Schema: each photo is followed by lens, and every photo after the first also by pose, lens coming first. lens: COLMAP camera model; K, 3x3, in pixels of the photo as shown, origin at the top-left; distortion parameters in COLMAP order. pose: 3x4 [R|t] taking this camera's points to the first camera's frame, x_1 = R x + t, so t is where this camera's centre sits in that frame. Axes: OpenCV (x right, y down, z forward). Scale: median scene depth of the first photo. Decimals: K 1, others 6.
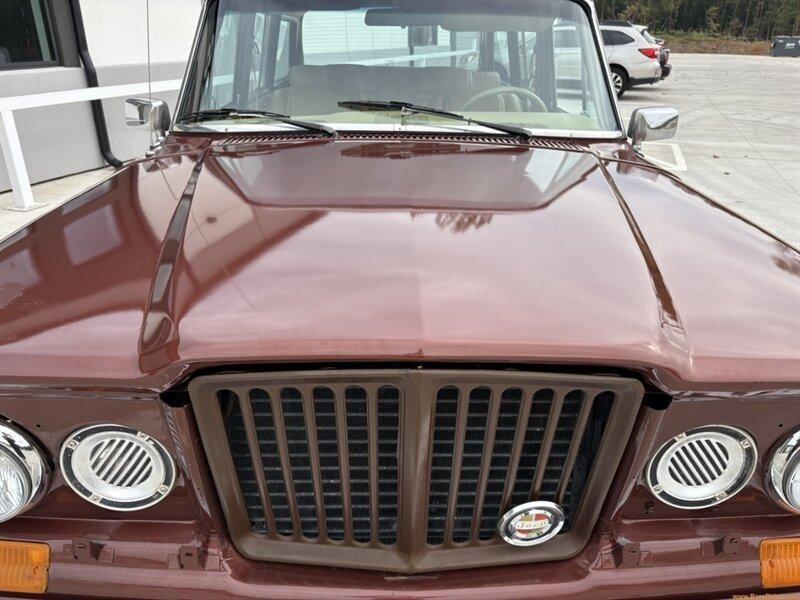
lens RADIAL K [[619.5, 0, 400.0], [0, 619.5, 300.0], [0, 0, 1]] dist [0.040818, -0.064894]
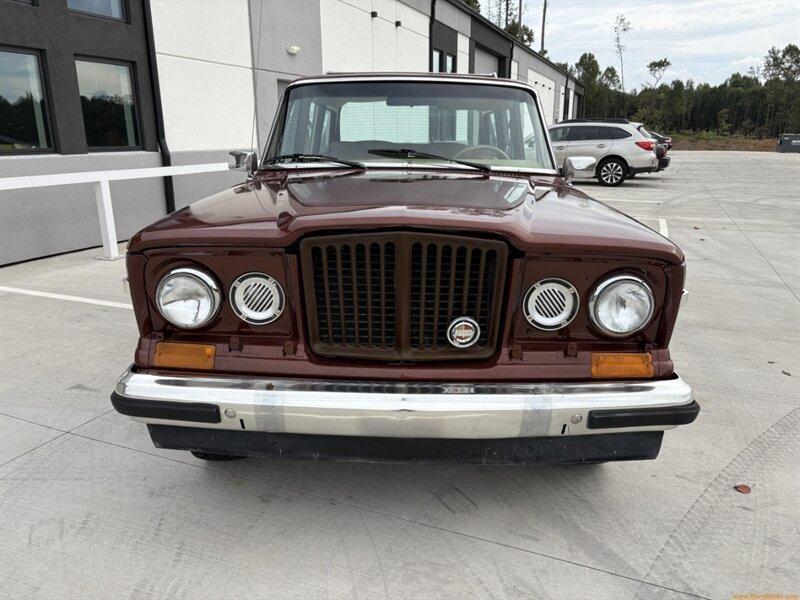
lens RADIAL K [[619.5, 0, 400.0], [0, 619.5, 300.0], [0, 0, 1]] dist [0.040818, -0.064894]
pose [[0.999243, 0.005860, -0.038470, 0.044646], [-0.011409, 0.989269, -0.145662, 0.282639], [0.037204, 0.145990, 0.988586, -0.489484]]
